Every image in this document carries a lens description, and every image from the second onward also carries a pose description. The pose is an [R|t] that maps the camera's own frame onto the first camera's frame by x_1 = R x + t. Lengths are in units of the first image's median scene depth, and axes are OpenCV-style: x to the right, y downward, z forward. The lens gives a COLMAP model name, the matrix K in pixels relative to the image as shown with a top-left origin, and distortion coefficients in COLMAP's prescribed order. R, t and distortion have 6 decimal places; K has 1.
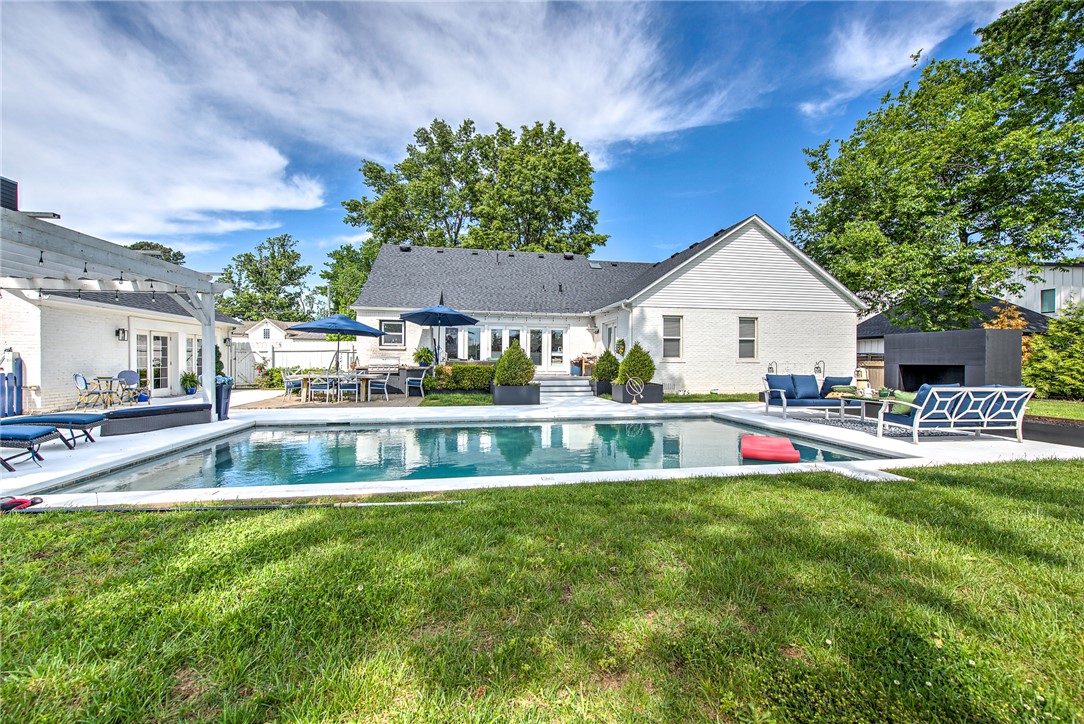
lens RADIAL K [[431.0, 0, 542.7], [0, 431.0, 363.0], [0, 0, 1]] dist [0.002237, -0.002284]
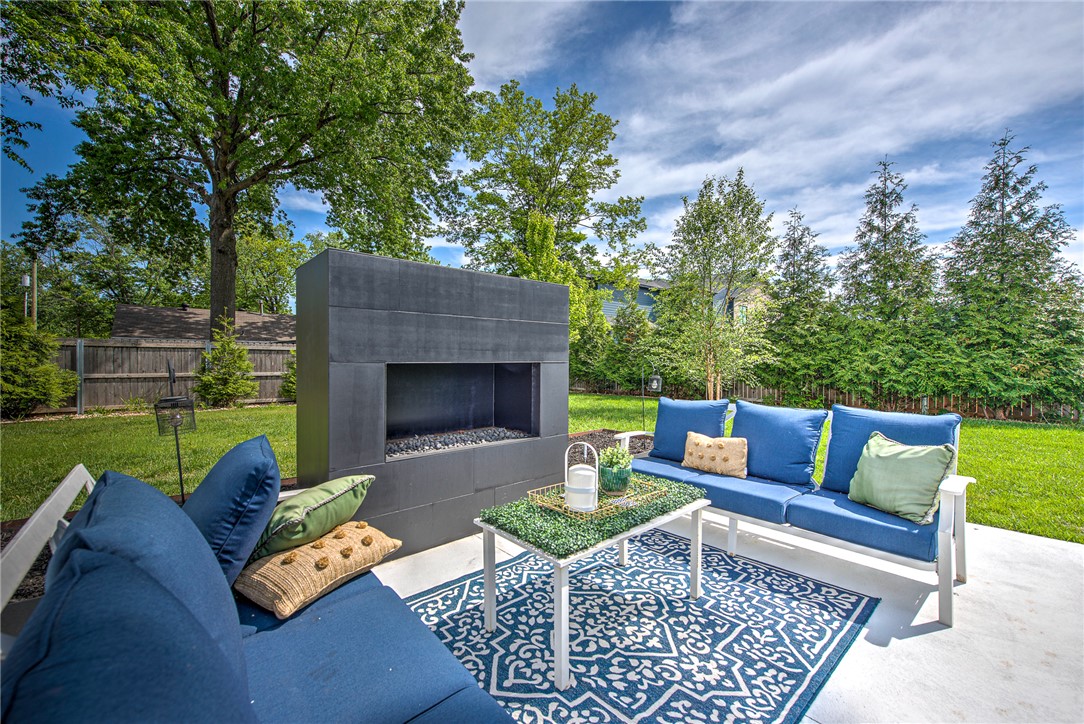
lens RADIAL K [[431.0, 0, 542.9], [0, 431.0, 359.8], [0, 0, 1]] dist [0.002237, -0.002284]
pose [[-0.522871, -0.007503, 0.852379, 0.298665], [-0.001477, 0.999968, 0.007896, -0.000796], [-0.852410, 0.002870, -0.522866, 0.598610]]
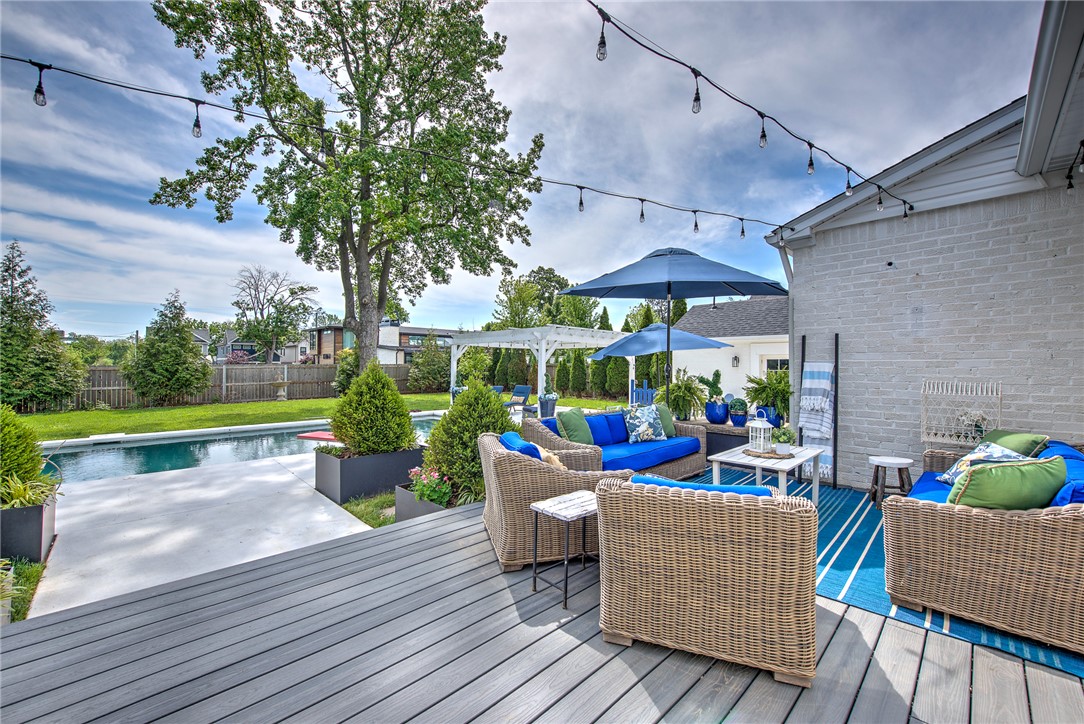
lens RADIAL K [[431.0, 0, 537.8], [0, 431.0, 365.1], [0, 0, 1]] dist [0.002237, -0.002284]
pose [[-0.825510, -0.008012, -0.564331, 0.058177], [-0.010719, 0.999941, 0.001483, -0.038419], [0.564286, 0.007273, -0.825547, 1.175251]]
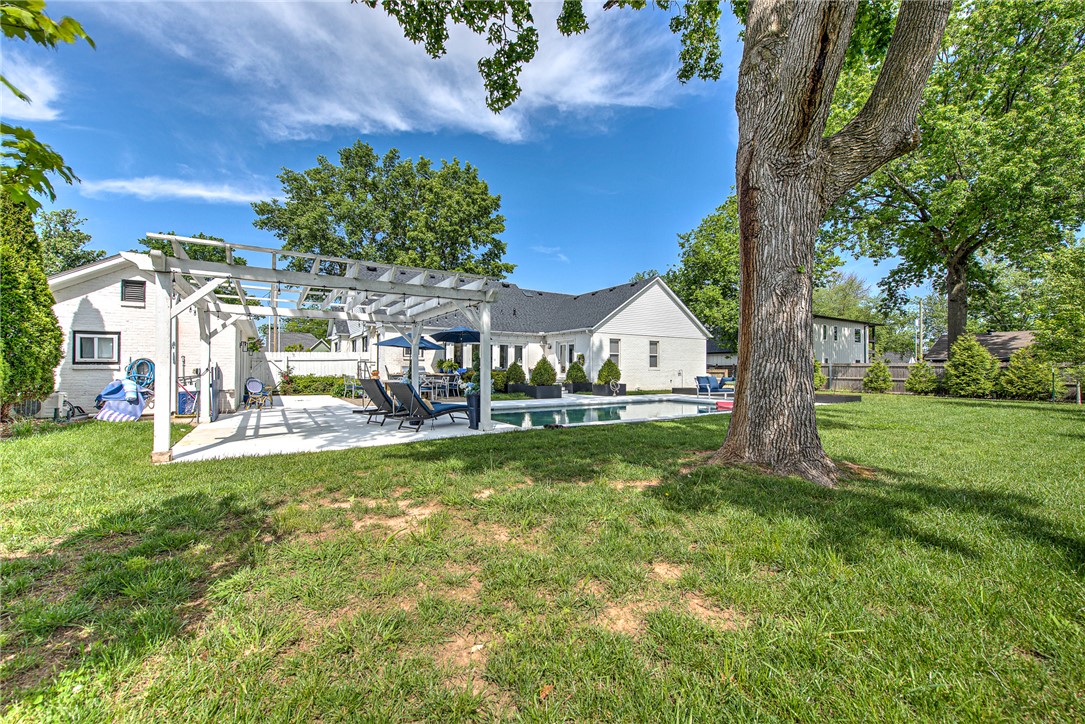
lens RADIAL K [[431.4, 0, 541.5], [0, 431.4, 363.5], [0, 0, 1]] dist [0.002237, -0.002284]
pose [[0.924537, 0.004608, 0.381064, -0.491847], [0.002352, 0.999839, -0.017797, 0.001641], [-0.381085, 0.017350, 0.924377, -0.282061]]
